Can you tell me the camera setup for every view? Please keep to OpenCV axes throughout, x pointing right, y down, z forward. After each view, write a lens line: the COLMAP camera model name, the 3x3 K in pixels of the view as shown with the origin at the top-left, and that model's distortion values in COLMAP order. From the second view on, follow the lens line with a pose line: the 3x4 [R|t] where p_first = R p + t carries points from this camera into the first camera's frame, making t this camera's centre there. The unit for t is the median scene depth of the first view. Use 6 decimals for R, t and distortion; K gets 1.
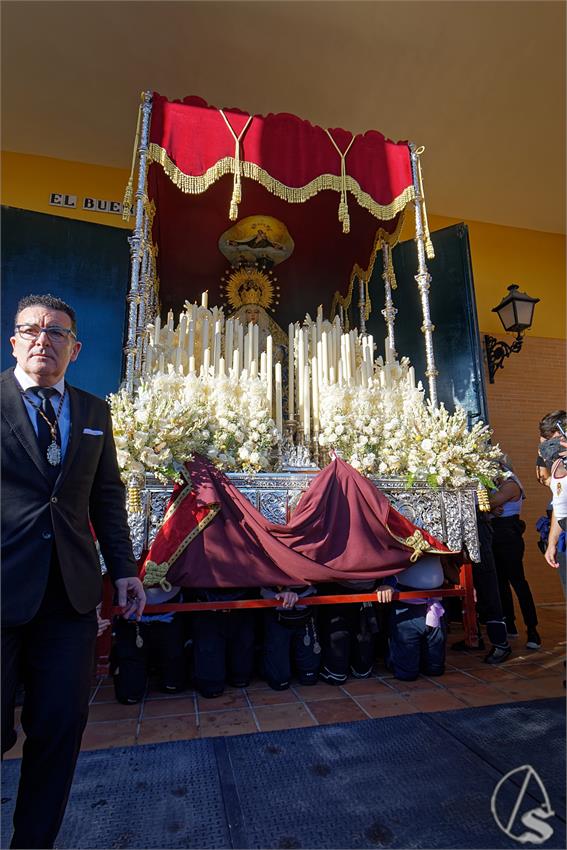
lens RADIAL K [[473.3, 0, 283.5], [0, 473.3, 425.0], [0, 0, 1]] dist [0.023036, -0.000083]
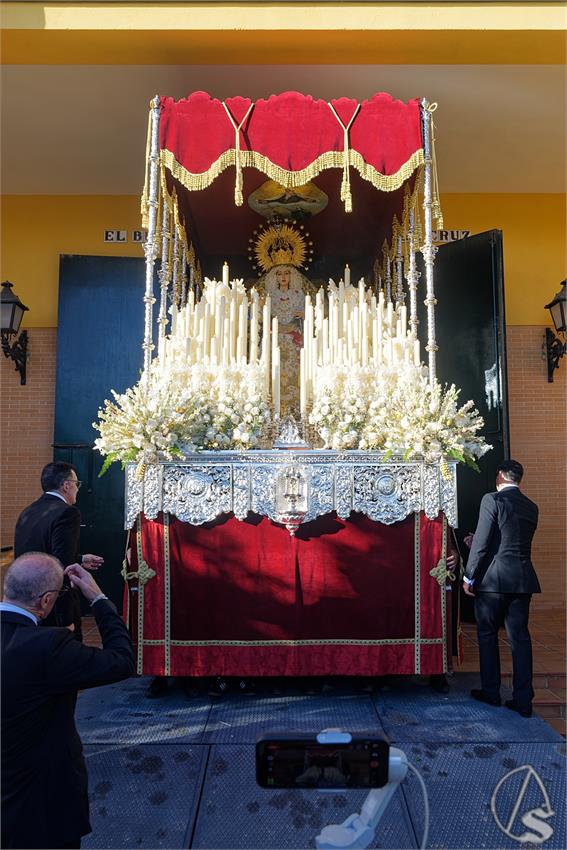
lens RADIAL K [[734.4, 0, 267.2], [0, 734.4, 426.7], [0, 0, 1]] dist [-0.041170, 0.002479]
pose [[0.971928, -0.015463, -0.234771, 0.387982], [0.036933, 0.995494, 0.087333, -0.106177], [0.232363, -0.093552, 0.968120, -0.703341]]
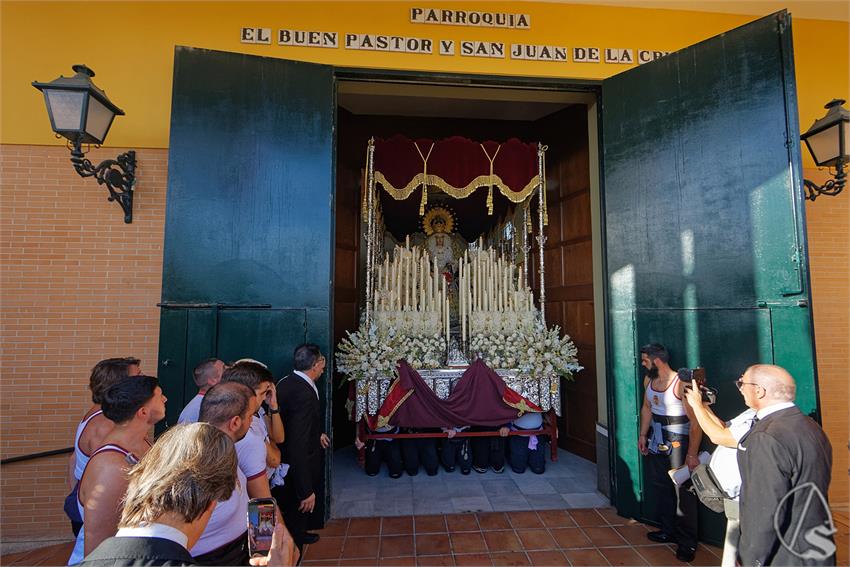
lens RADIAL K [[395.8, 0, 425.0], [0, 395.8, 283.5], [0, 0, 1]] dist [0.001494, 0.000100]
pose [[0.986988, -0.005978, -0.160682, 0.152516], [0.024919, 0.992922, 0.116127, -0.389946], [0.158850, -0.118620, 0.980151, -0.474998]]
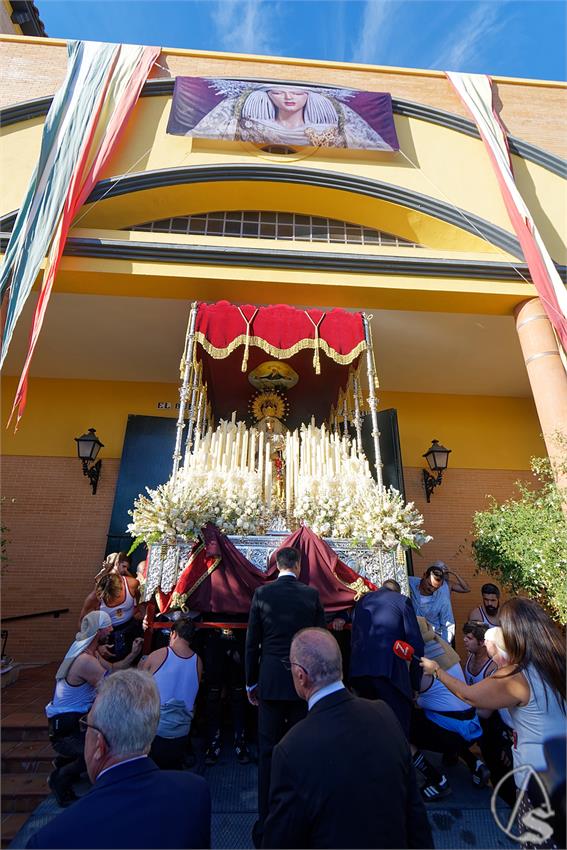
lens RADIAL K [[395.8, 0, 271.0], [0, 395.8, 424.8], [0, 0, 1]] dist [0.001494, 0.000100]
pose [[0.985452, -0.037336, -0.165800, 0.224468], [0.006739, 0.983387, -0.181397, -0.017591], [0.169818, 0.177640, 0.969333, -0.274426]]
